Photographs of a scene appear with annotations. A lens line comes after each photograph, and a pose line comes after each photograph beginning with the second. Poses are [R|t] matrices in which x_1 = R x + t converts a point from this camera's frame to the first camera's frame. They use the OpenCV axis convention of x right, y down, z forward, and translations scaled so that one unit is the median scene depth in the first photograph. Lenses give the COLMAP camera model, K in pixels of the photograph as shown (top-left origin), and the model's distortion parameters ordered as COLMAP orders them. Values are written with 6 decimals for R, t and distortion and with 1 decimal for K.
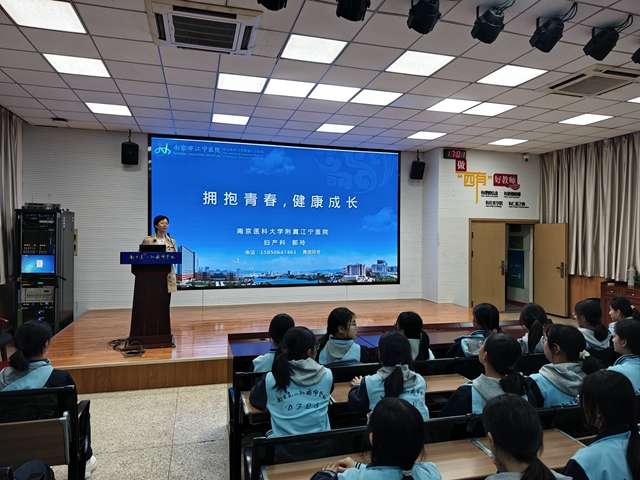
lens RADIAL K [[432.5, 0, 321.2], [0, 432.5, 241.9], [0, 0, 1]] dist [0.004772, -0.006623]
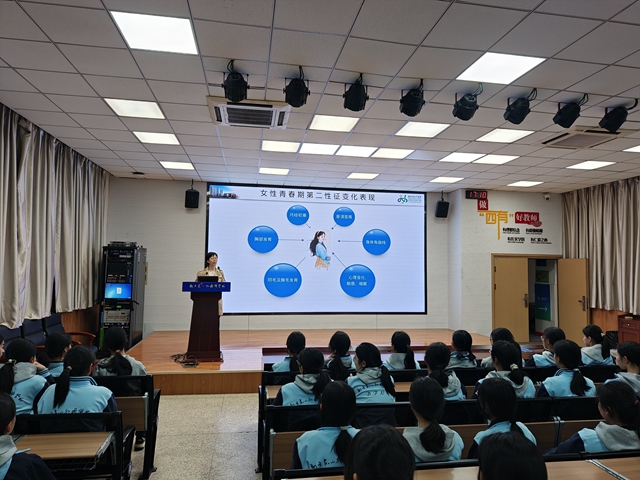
lens RADIAL K [[432.5, 0, 319.9], [0, 432.5, 236.1], [0, 0, 1]] dist [0.004772, -0.006623]
pose [[0.992669, -0.001874, -0.120852, 0.069031], [-0.008196, 0.996535, -0.082769, -0.007487], [0.120588, 0.083153, 0.989214, -0.170590]]
